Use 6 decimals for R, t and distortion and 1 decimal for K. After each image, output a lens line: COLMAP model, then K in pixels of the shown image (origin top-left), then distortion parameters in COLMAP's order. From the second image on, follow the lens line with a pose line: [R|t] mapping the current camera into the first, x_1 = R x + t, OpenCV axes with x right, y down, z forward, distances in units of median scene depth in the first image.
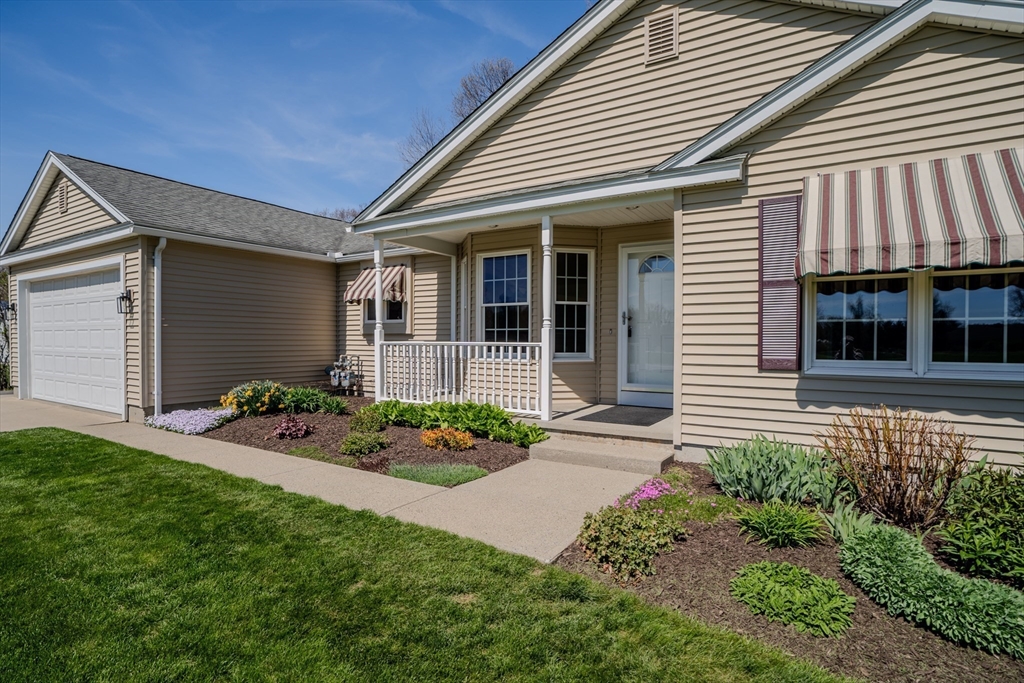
lens RADIAL K [[531.3, 0, 512.0], [0, 531.3, 341.5], [0, 0, 1]] dist [0.000253, 0.000002]
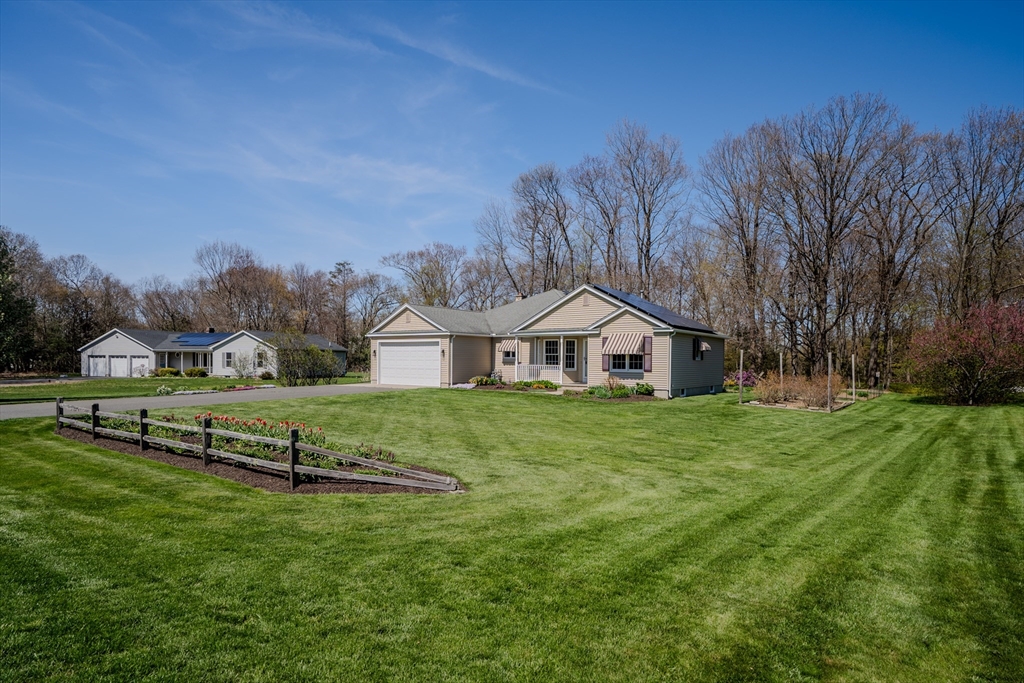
lens RADIAL K [[531.3, 0, 512.0], [0, 531.3, 341.5], [0, 0, 1]] dist [0.000253, 0.000002]
pose [[0.996478, 0.002072, -0.083832, 0.020025], [-0.005625, 0.999095, -0.042163, -0.005432], [0.083669, 0.042486, 0.995588, -2.559316]]
